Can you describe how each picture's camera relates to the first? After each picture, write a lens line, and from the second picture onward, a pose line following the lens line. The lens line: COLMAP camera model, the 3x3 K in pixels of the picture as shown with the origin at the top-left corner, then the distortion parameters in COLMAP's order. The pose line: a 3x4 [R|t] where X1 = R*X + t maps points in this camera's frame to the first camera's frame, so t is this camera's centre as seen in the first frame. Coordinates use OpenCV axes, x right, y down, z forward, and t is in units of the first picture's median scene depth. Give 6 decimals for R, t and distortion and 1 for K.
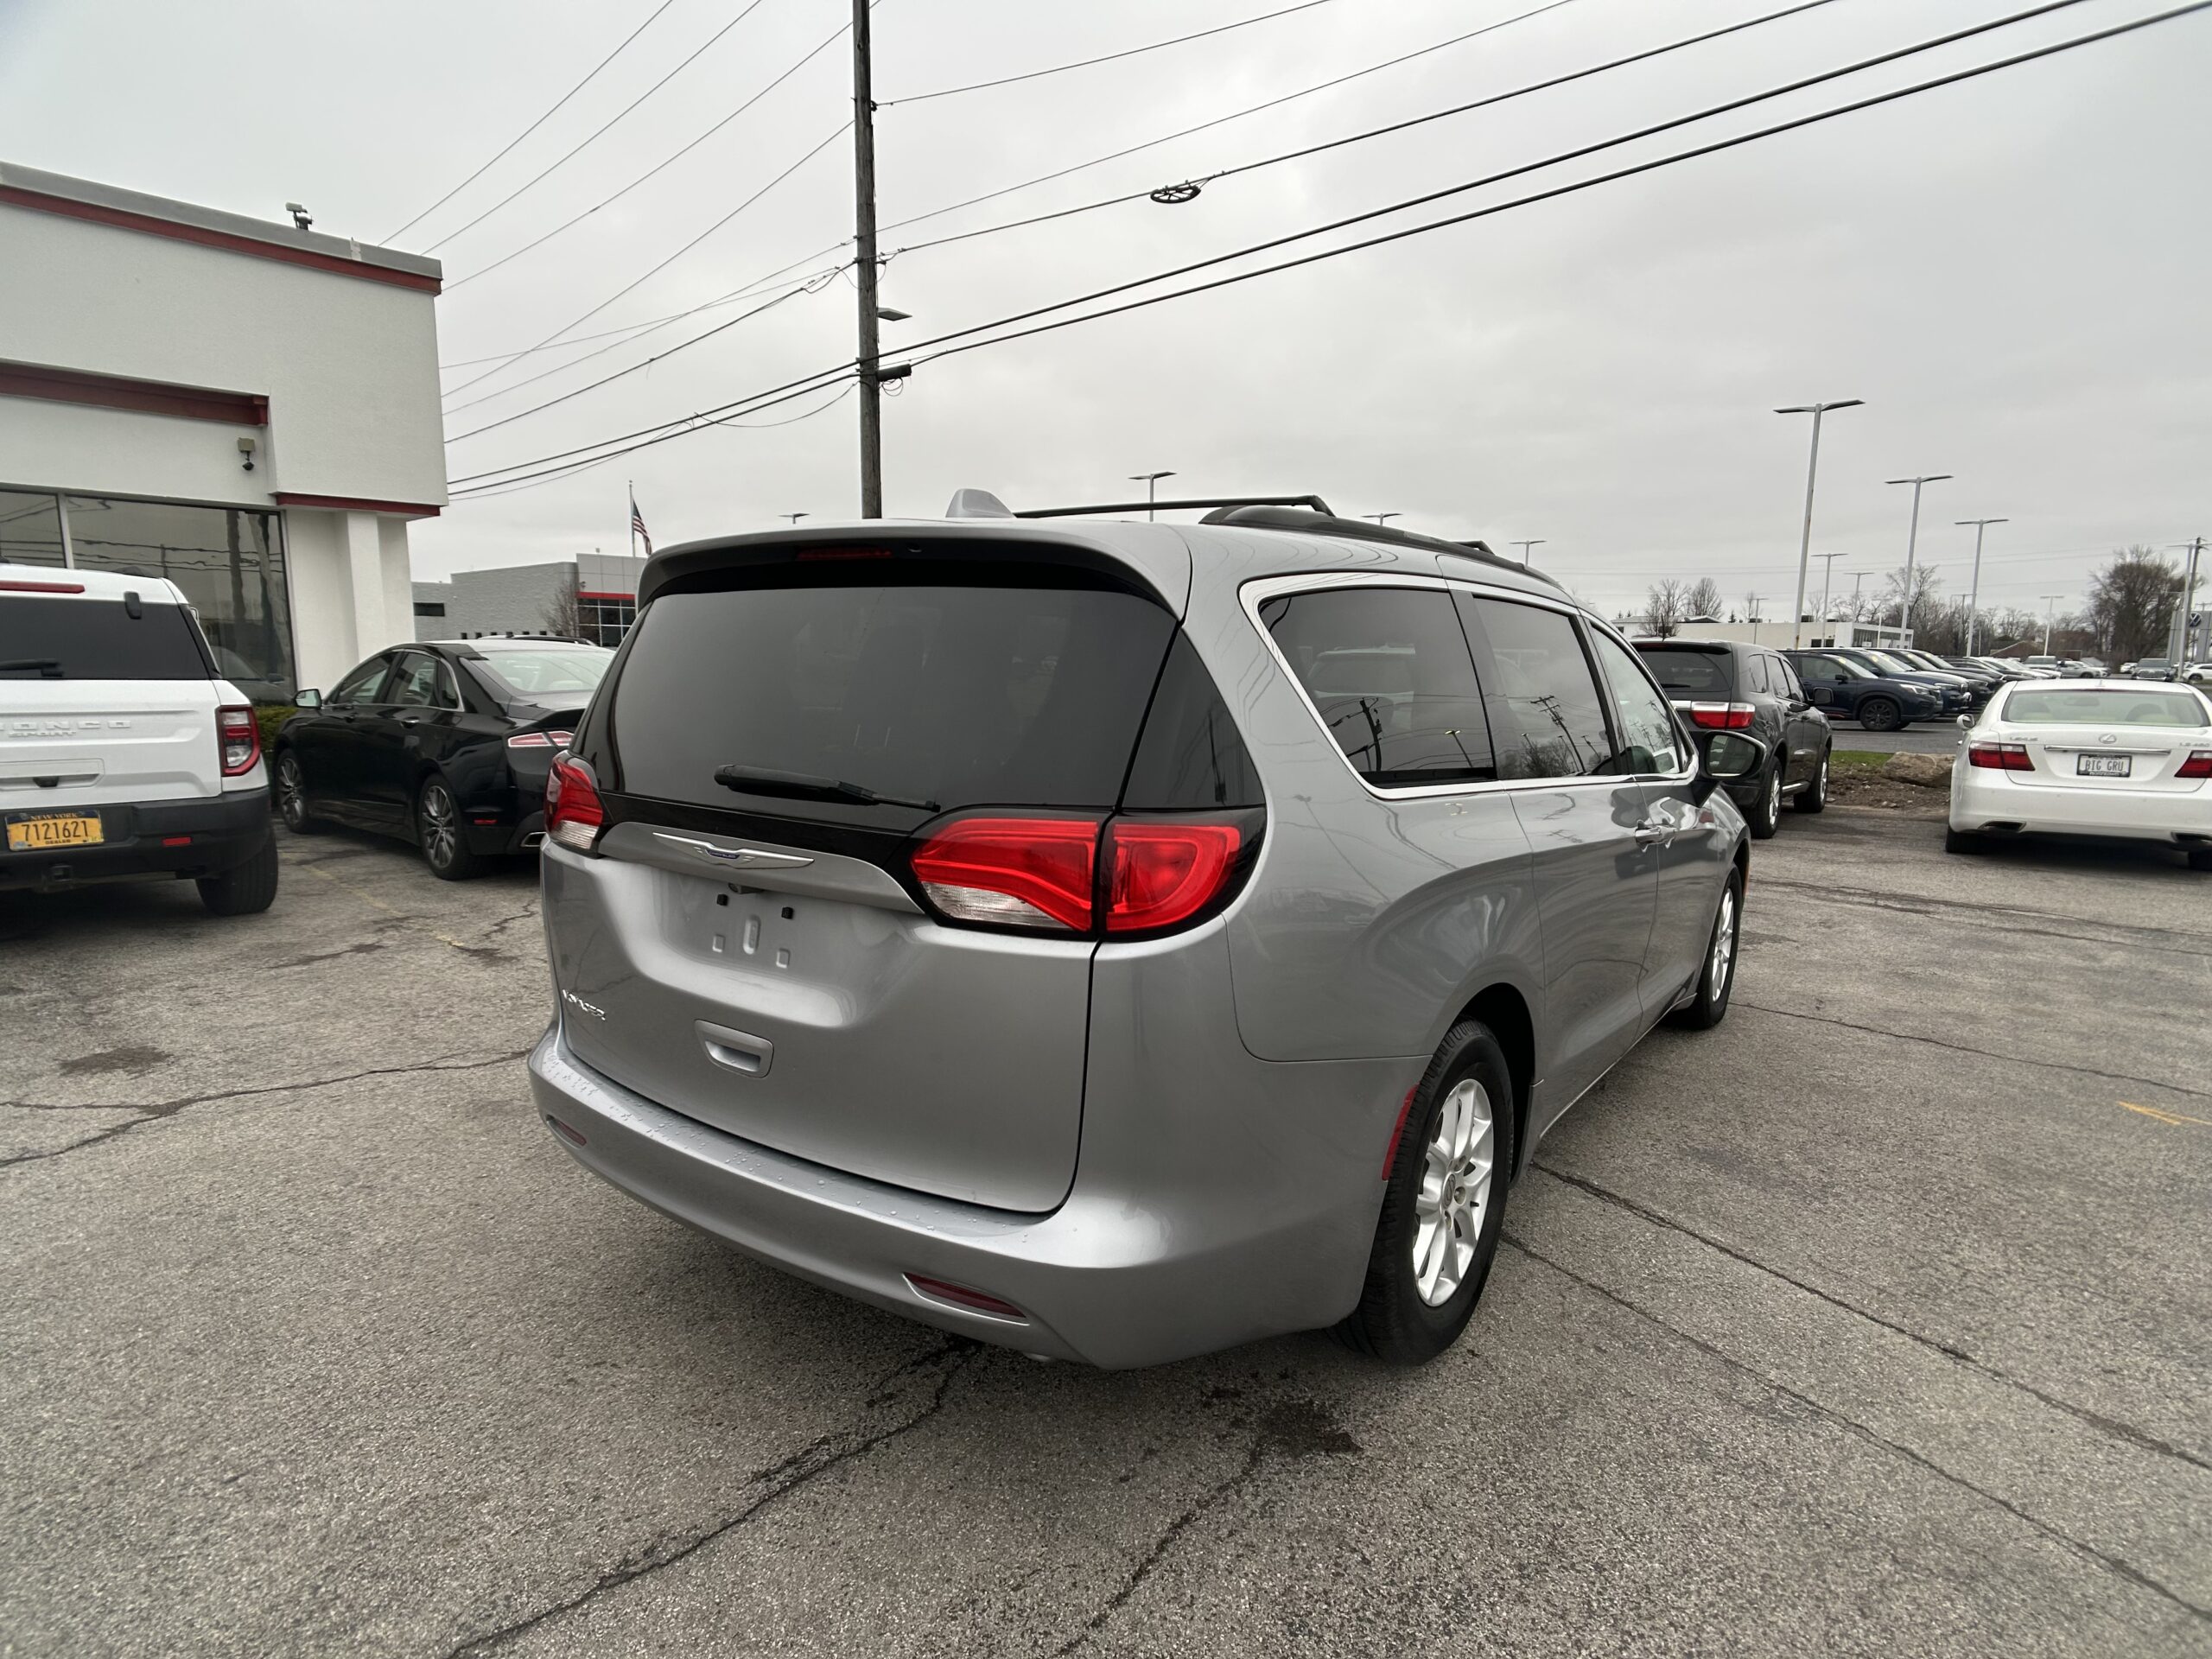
lens RADIAL K [[1281.1, 0, 1099.6], [0, 1281.1, 824.9], [0, 0, 1]] dist [-0.013410, 0.011002]
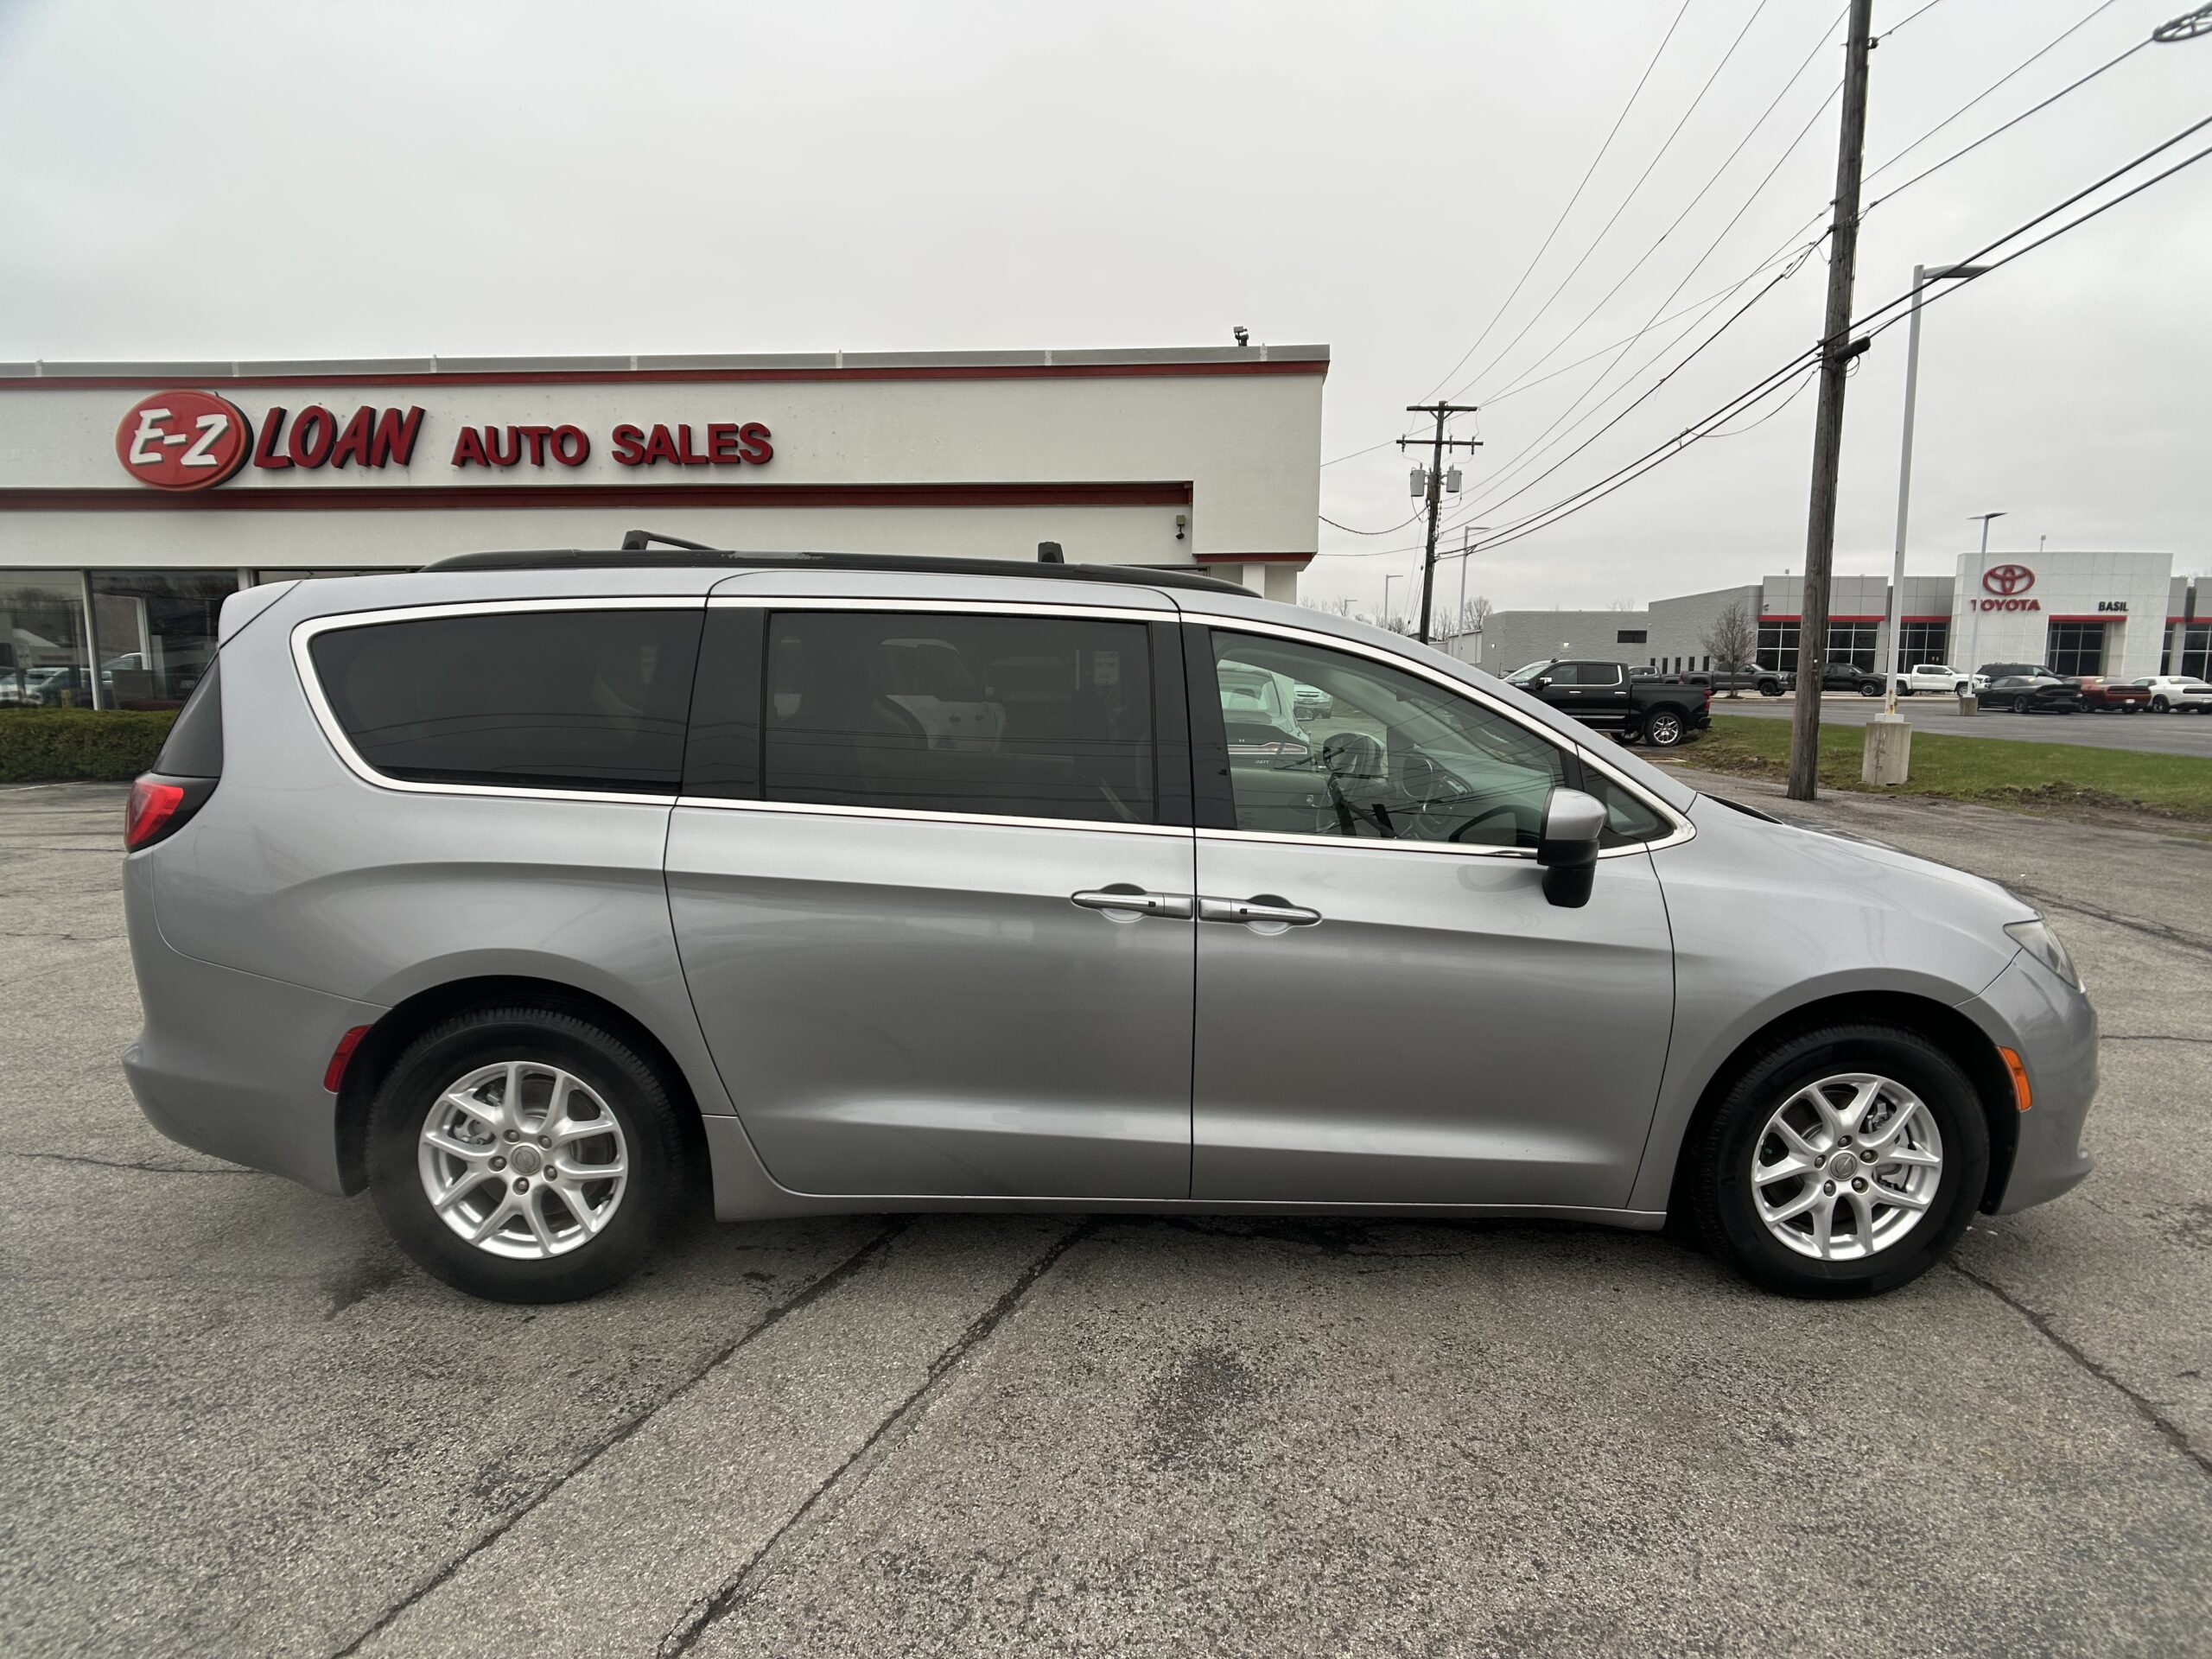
lens RADIAL K [[1281.1, 0, 1171.6], [0, 1281.1, 811.9], [0, 0, 1]] dist [-0.013410, 0.011002]
pose [[0.597041, 0.081366, -0.798074, 0.408722], [-0.105004, 0.994210, 0.022809, -0.025920], [0.795309, 0.070184, 0.602128, 0.214969]]
